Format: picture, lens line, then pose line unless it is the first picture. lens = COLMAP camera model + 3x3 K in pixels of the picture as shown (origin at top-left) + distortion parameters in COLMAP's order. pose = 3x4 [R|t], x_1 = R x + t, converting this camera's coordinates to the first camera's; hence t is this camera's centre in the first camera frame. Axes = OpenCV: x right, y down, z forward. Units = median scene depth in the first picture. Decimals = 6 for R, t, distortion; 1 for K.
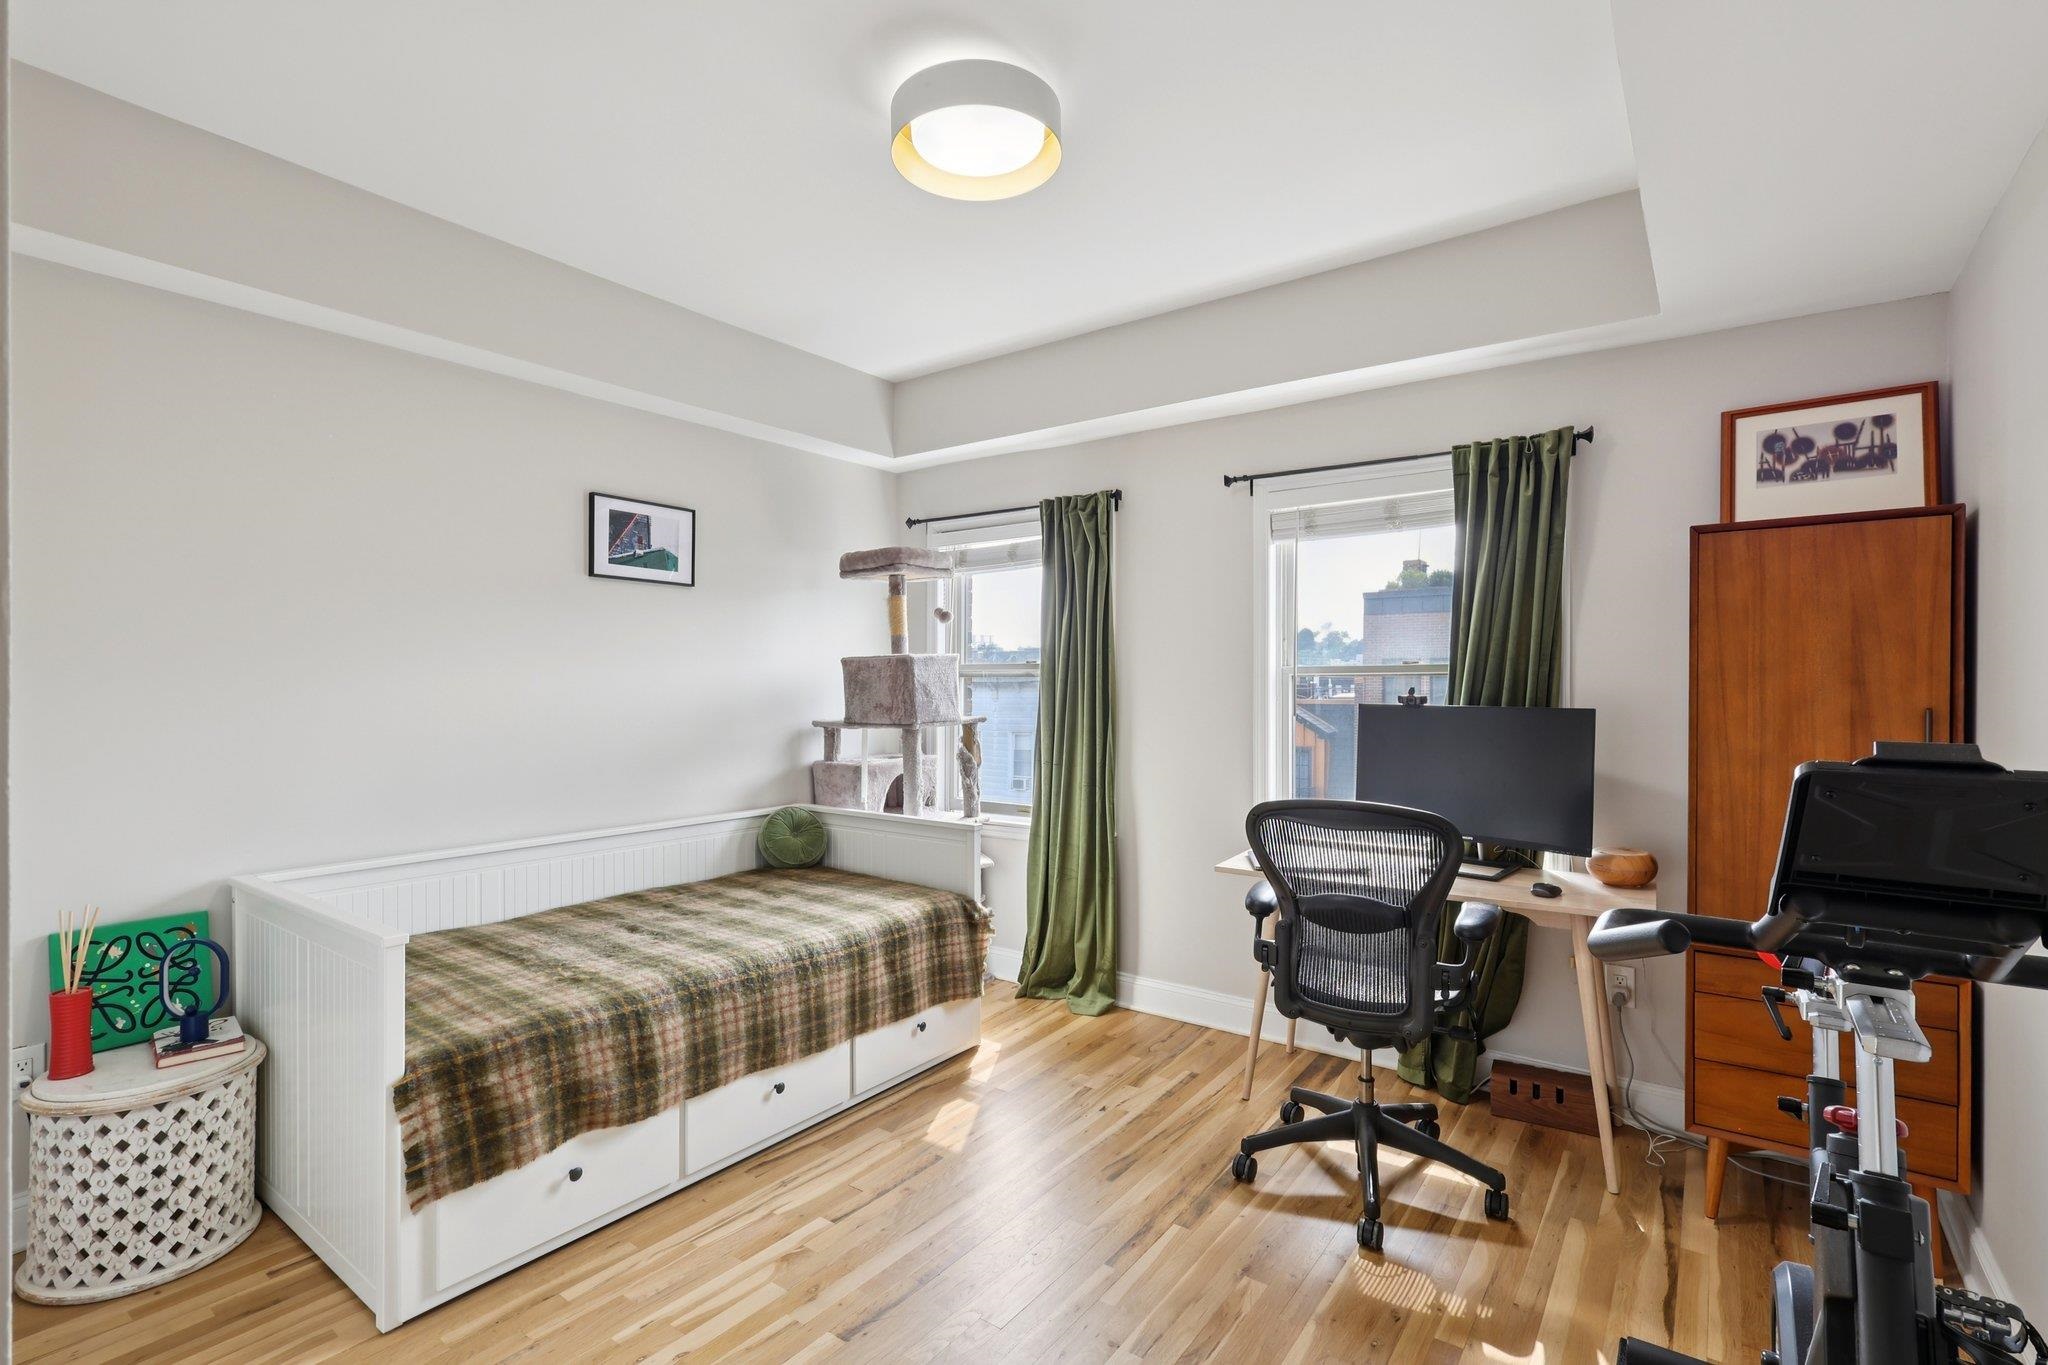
lens RADIAL K [[951.1, 0, 1021.7], [0, 951.1, 684.8], [0, 0, 1]] dist [-0.000273, -0.000002]
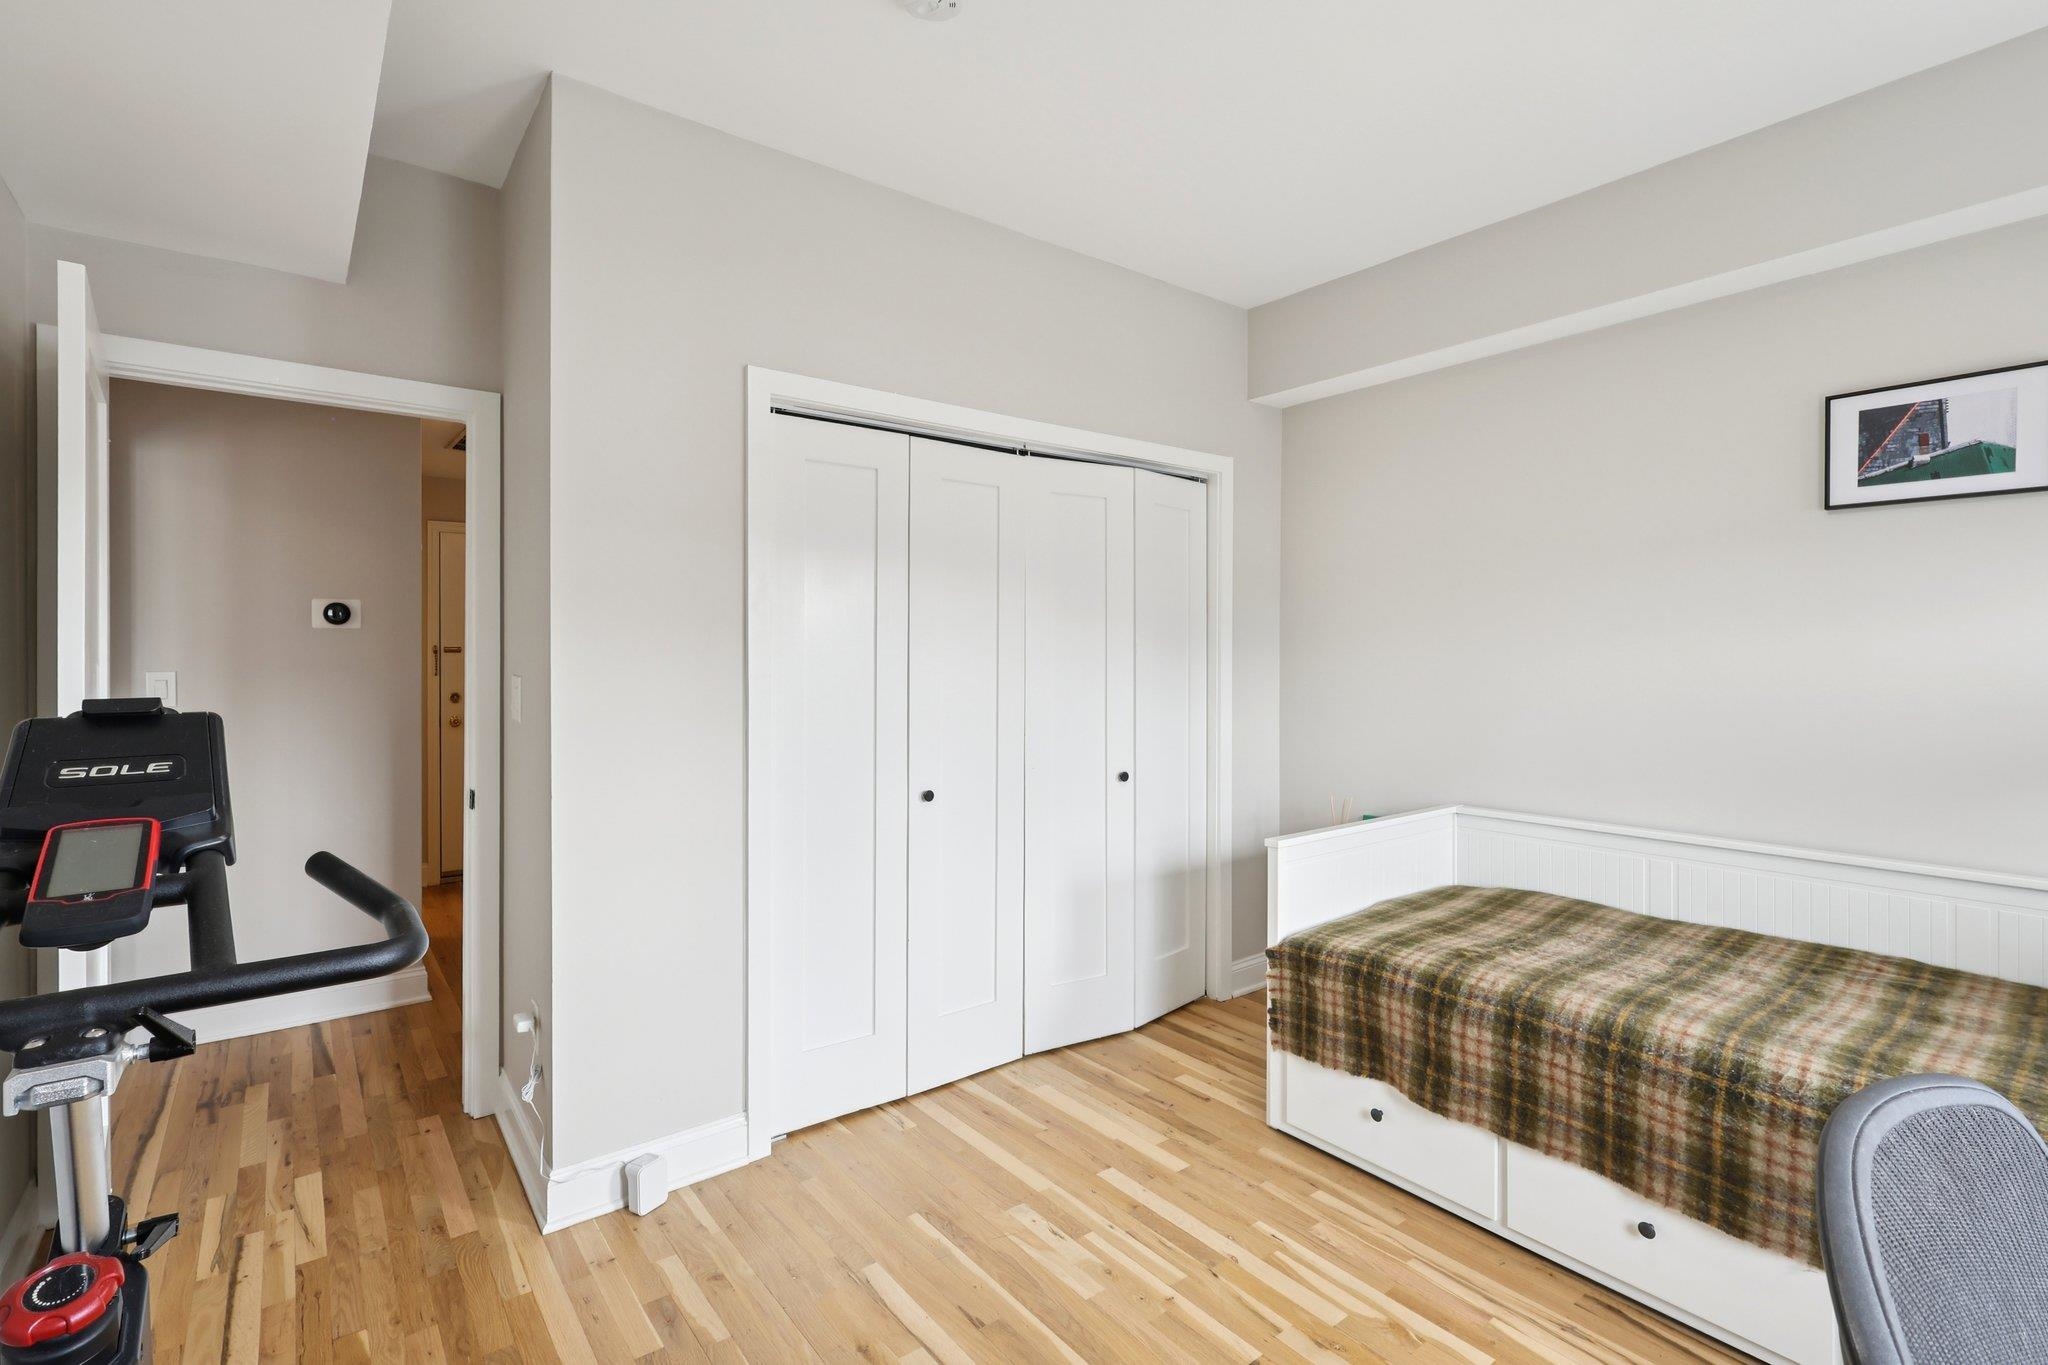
lens RADIAL K [[951.1, 0, 1022.3], [0, 951.1, 667.1], [0, 0, 1]] dist [-0.000273, -0.000002]
pose [[-0.275479, 0.003761, -0.961300, 0.572268], [-0.003621, 0.999981, 0.004950, 0.009229], [0.961300, 0.004845, -0.275460, 0.790725]]
